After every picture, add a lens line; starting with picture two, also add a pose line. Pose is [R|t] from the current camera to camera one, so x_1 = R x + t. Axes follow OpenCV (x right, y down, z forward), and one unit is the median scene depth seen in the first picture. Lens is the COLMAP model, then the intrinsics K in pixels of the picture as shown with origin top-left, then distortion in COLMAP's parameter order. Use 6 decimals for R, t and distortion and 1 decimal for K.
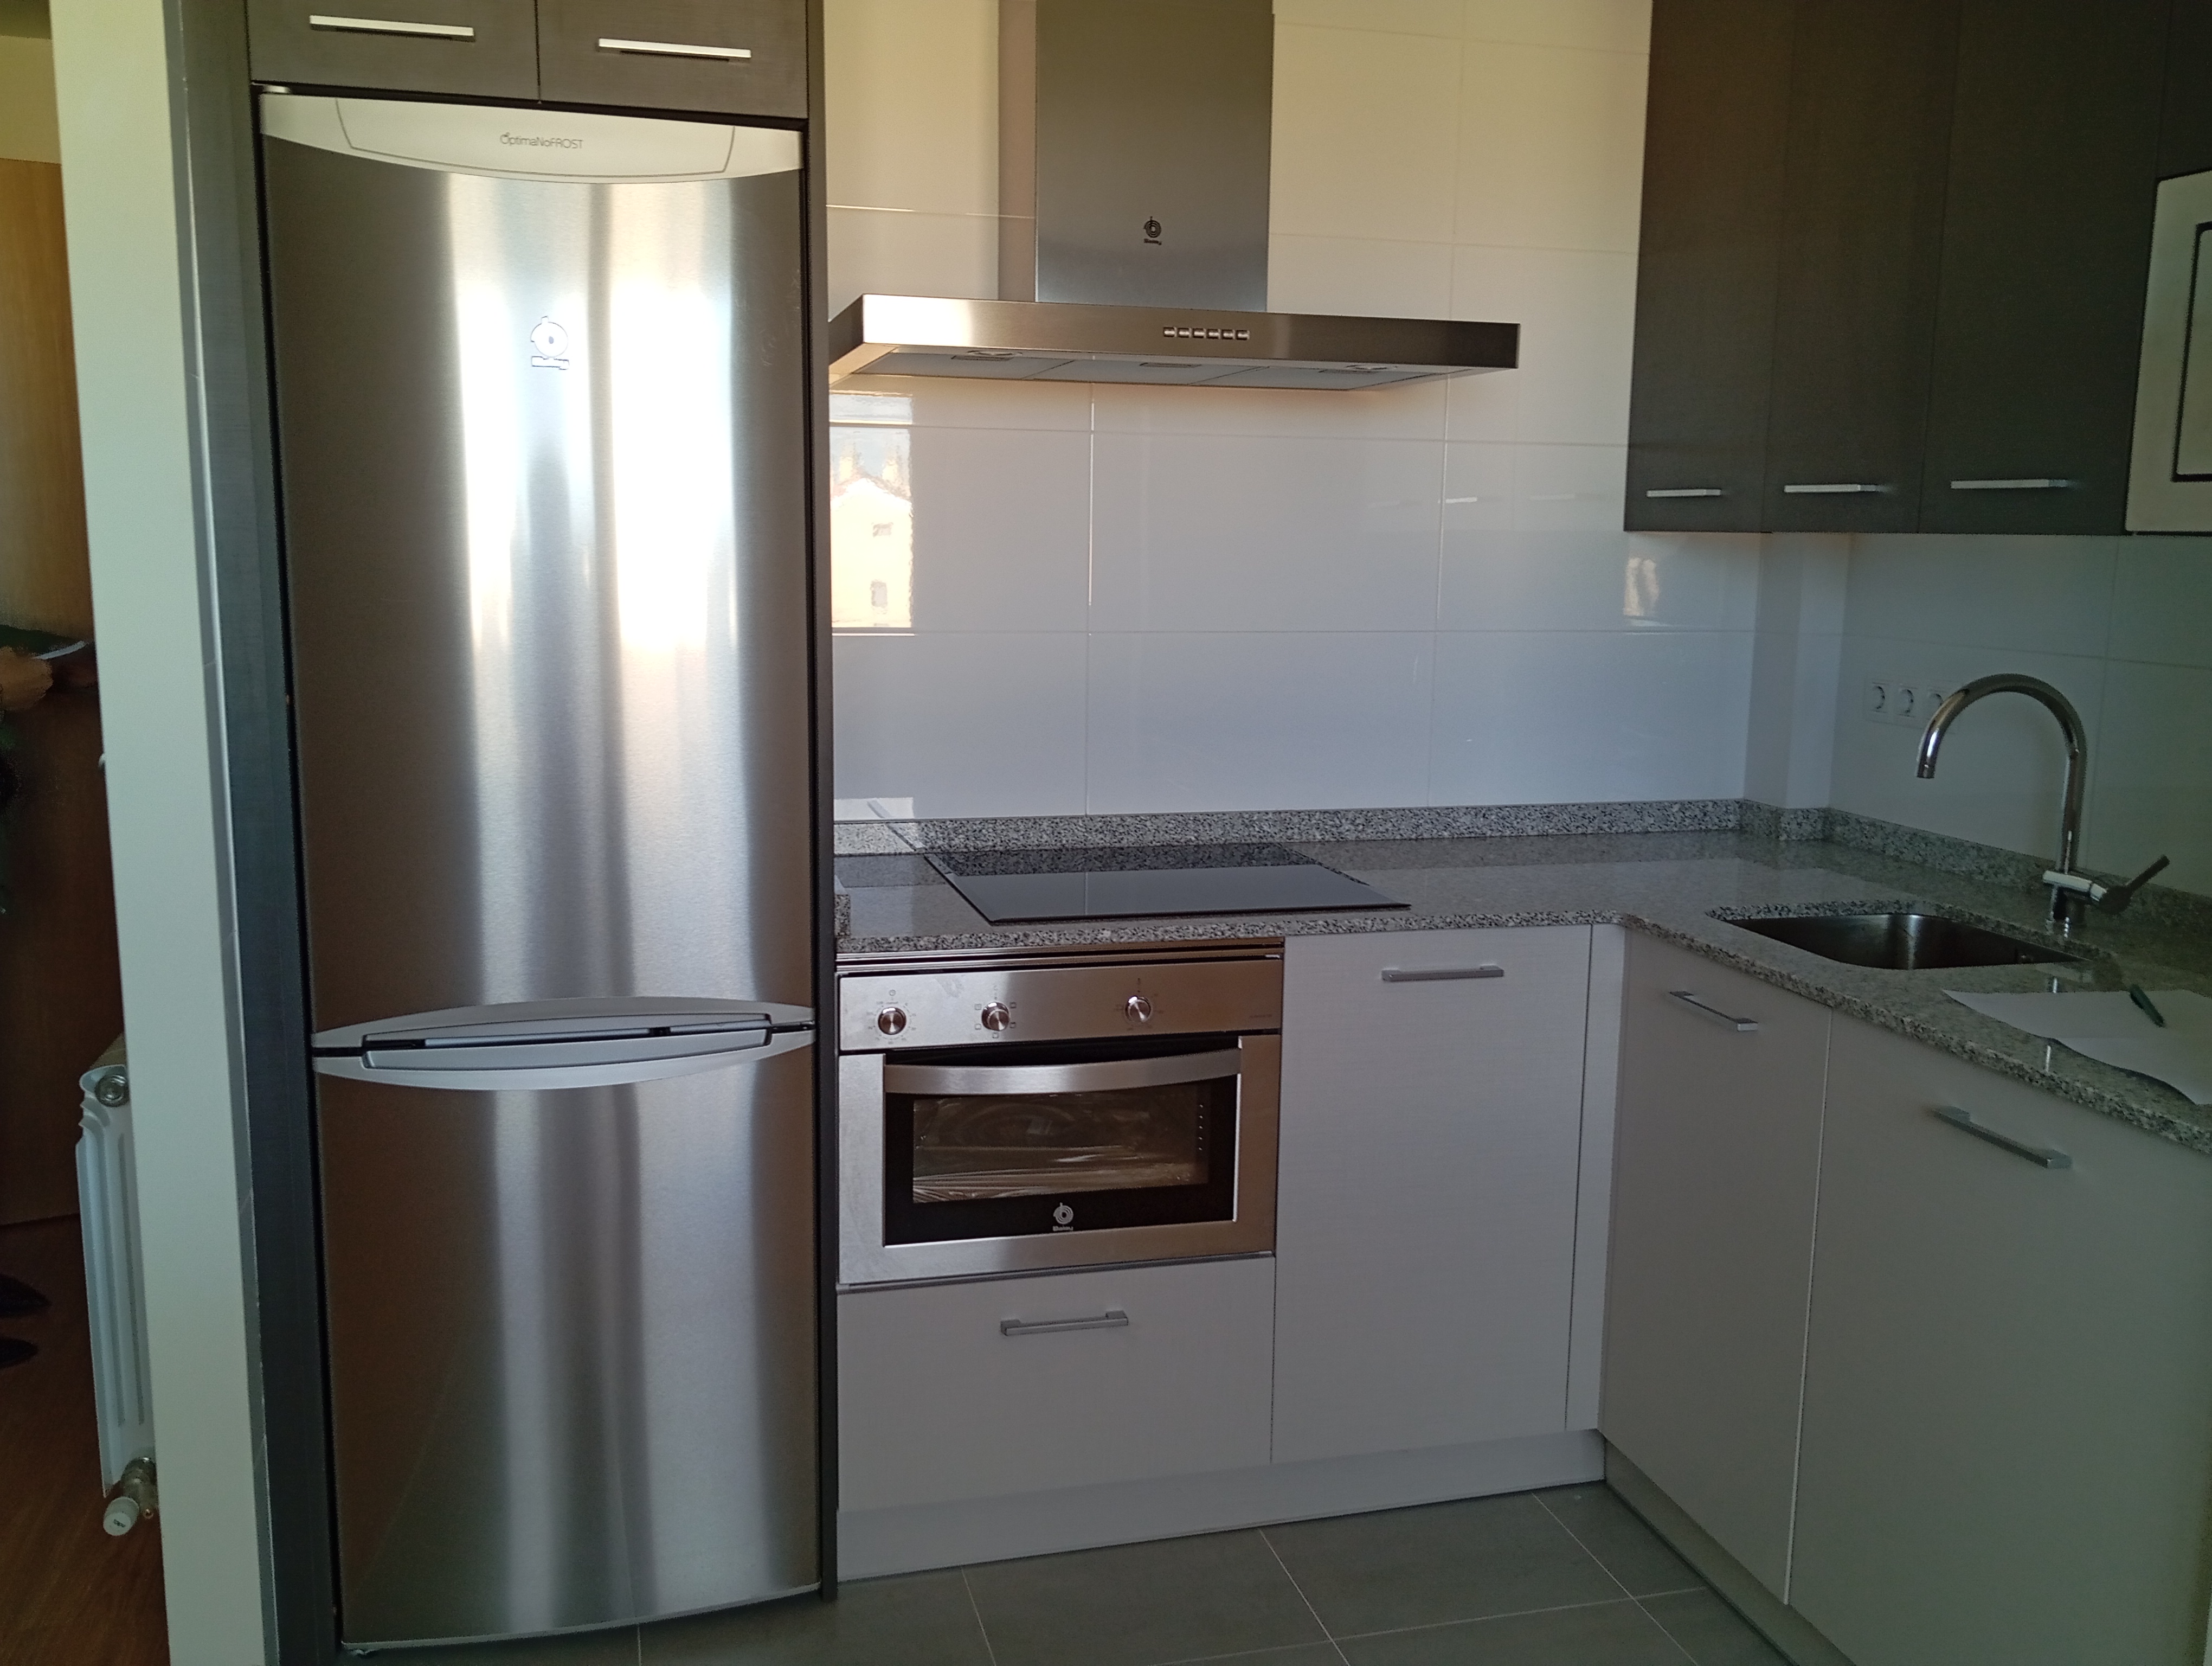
lens RADIAL K [[1934.4, 0, 1081.6], [0, 1934.4, 837.9], [0, 0, 1]] dist [0.068029, -0.091672]
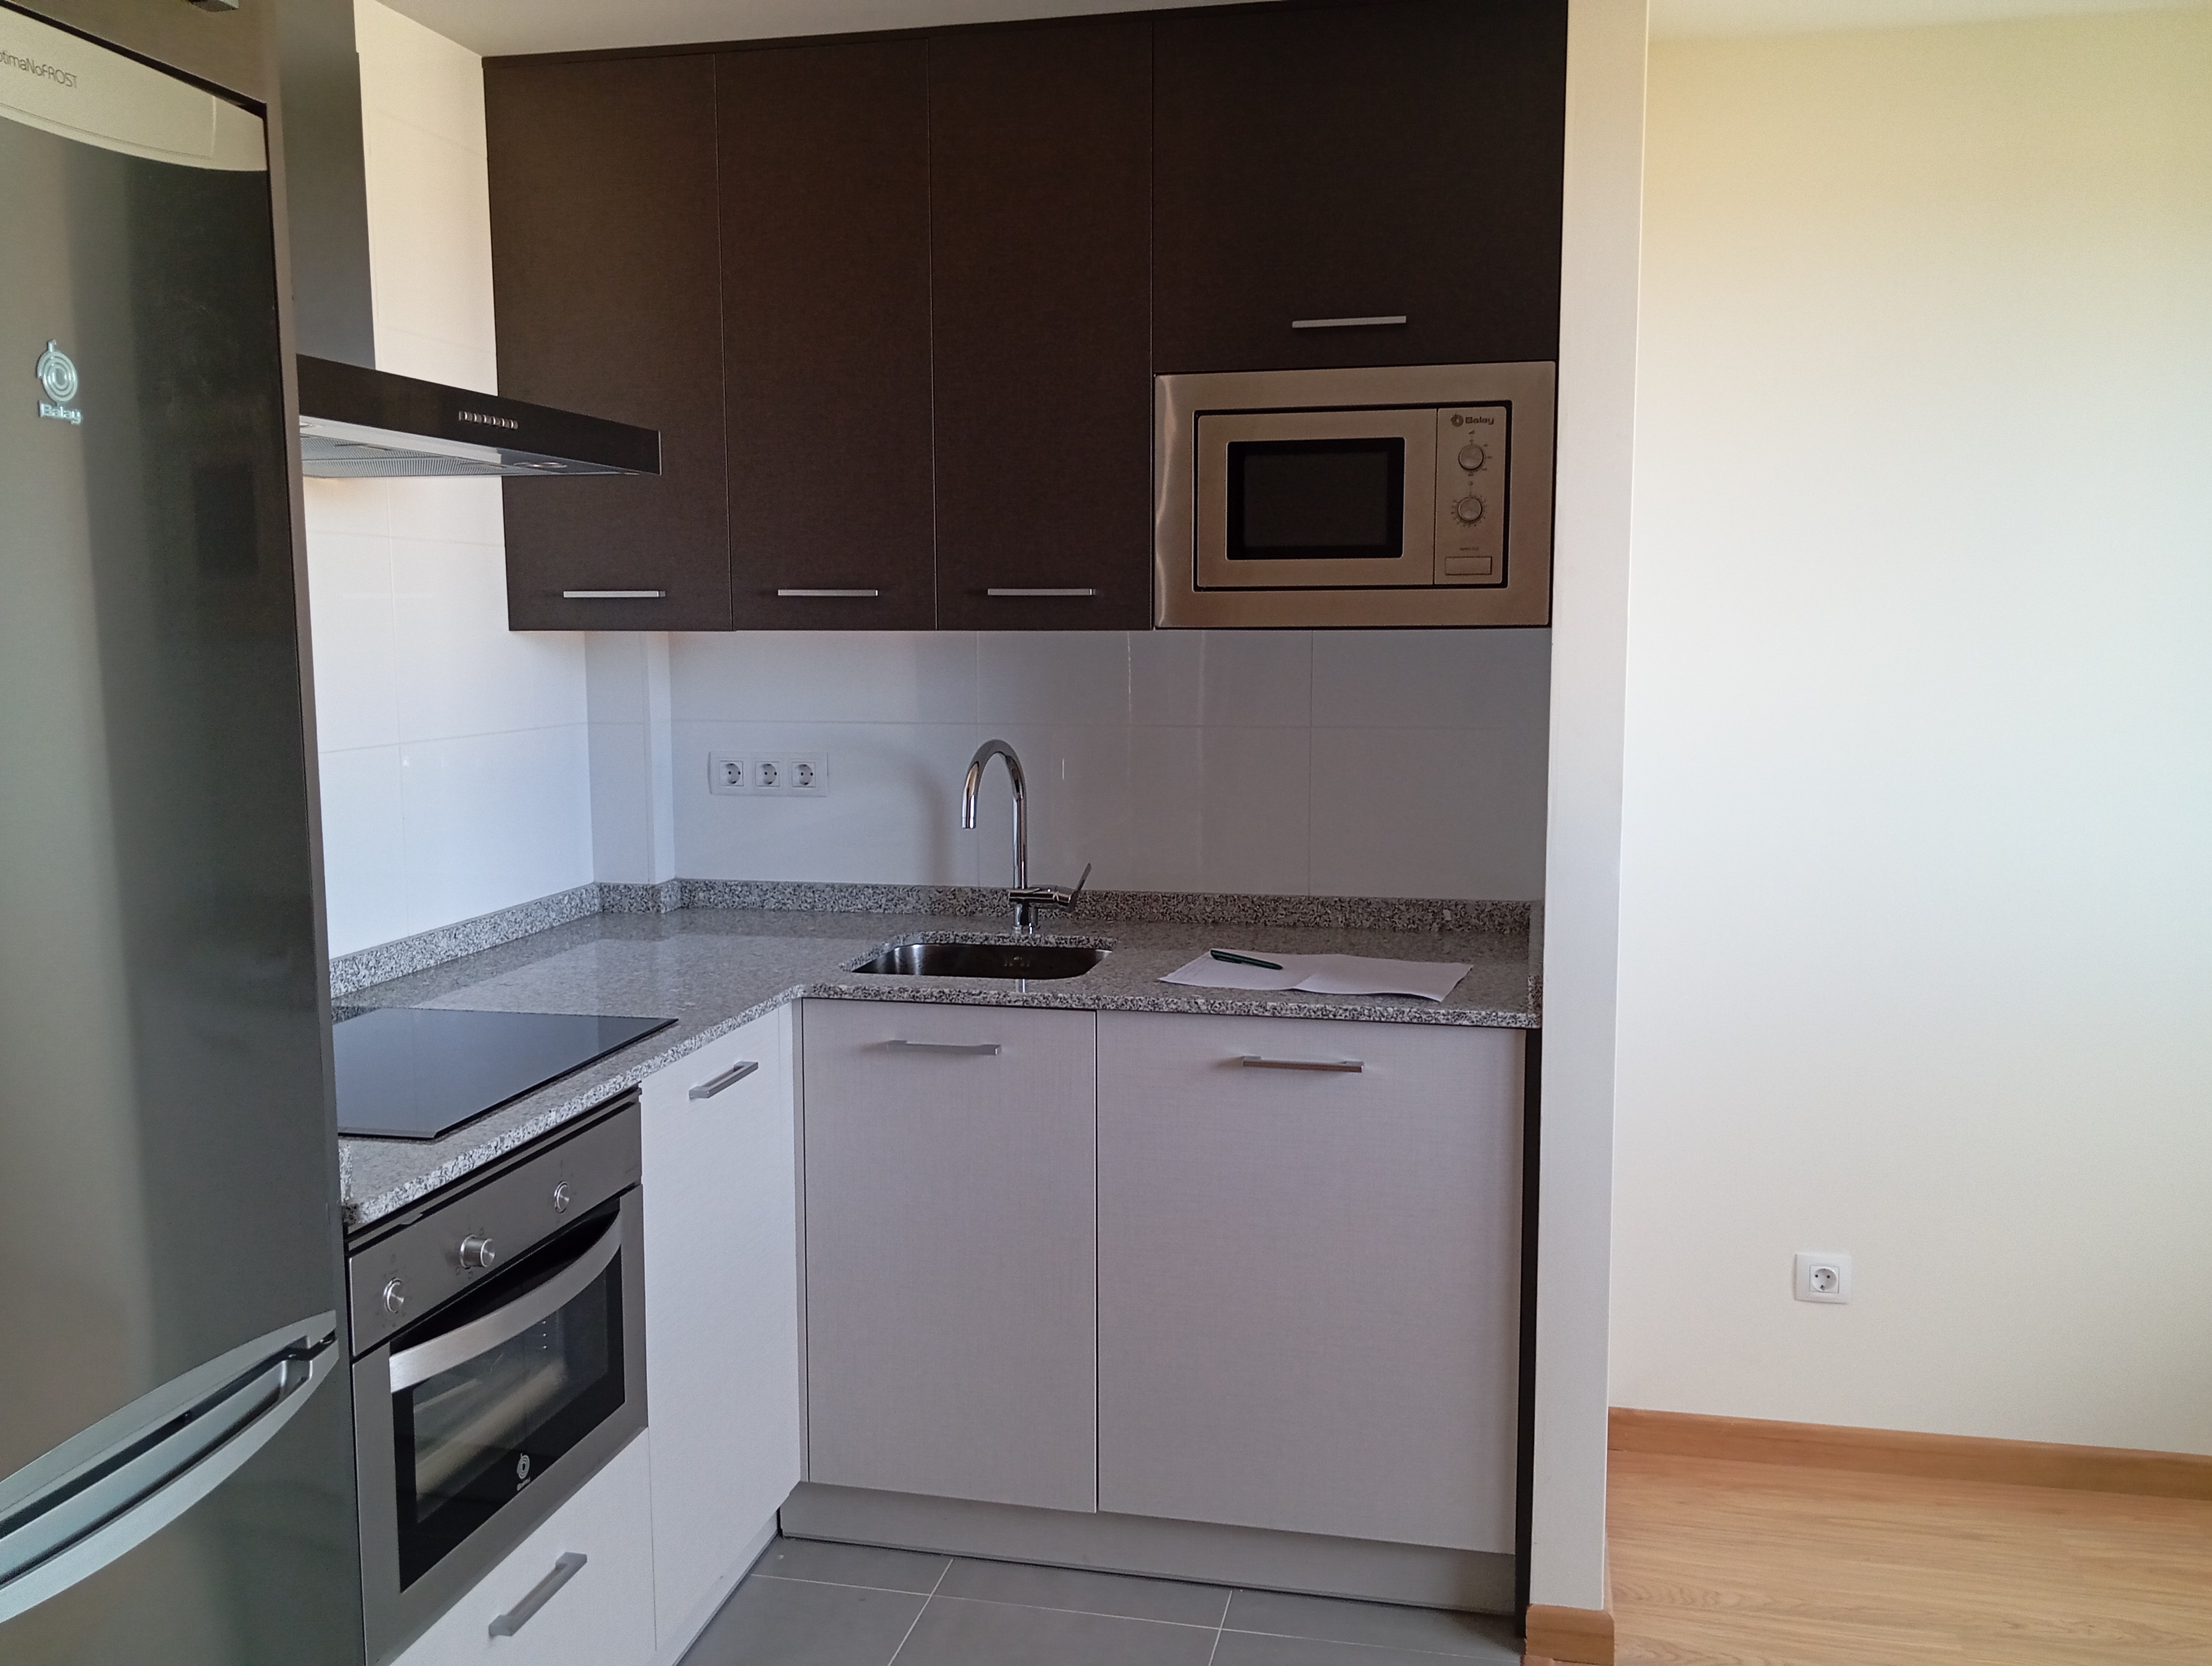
lens RADIAL K [[1934.4, 0, 1098.3], [0, 1934.4, 829.2], [0, 0, 1]] dist [0.068029, -0.091672]
pose [[0.447451, -0.114901, 0.886897, -0.583874], [0.152741, 0.986960, 0.050805, -0.076152], [-0.881169, 0.112733, 0.459166, 0.355891]]
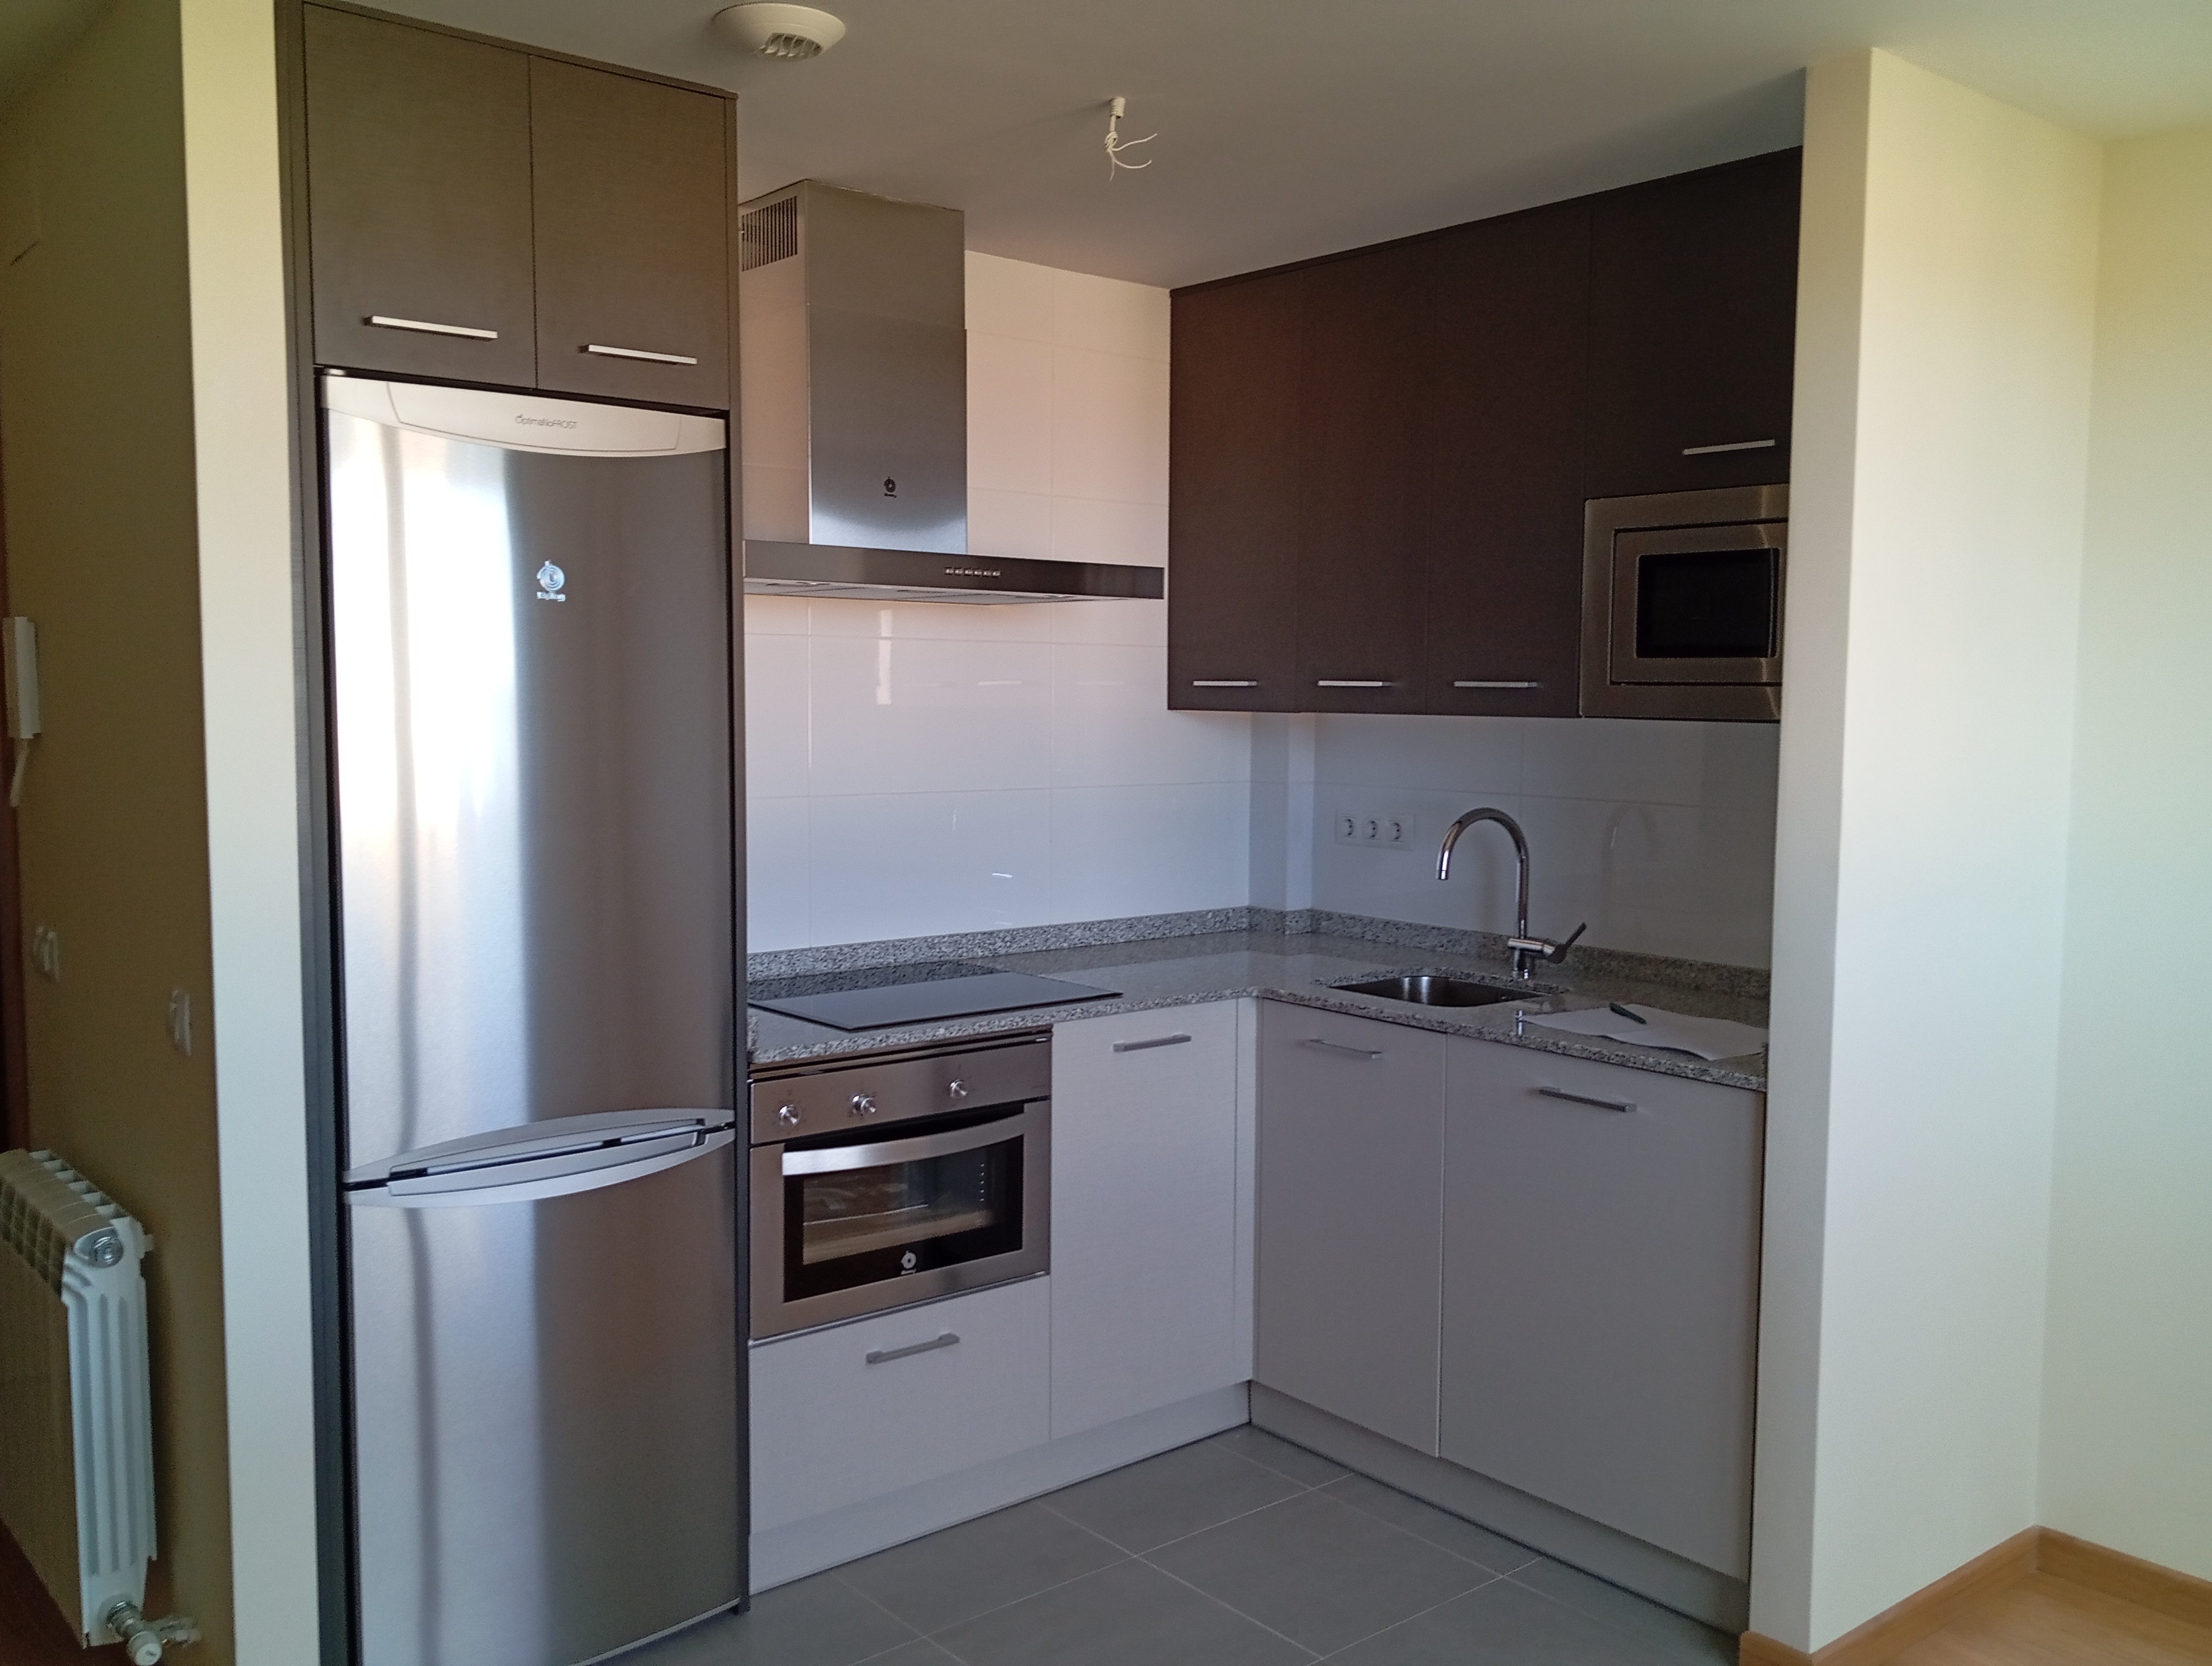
lens RADIAL K [[1934.4, 0, 1083.0], [0, 1934.4, 829.6], [0, 0, 1]] dist [0.068029, -0.091672]
pose [[0.904296, -0.038380, 0.425176, -0.414375], [0.071665, 0.995465, -0.062563, 0.003281], [-0.420847, 0.087045, 0.902946, -0.198714]]
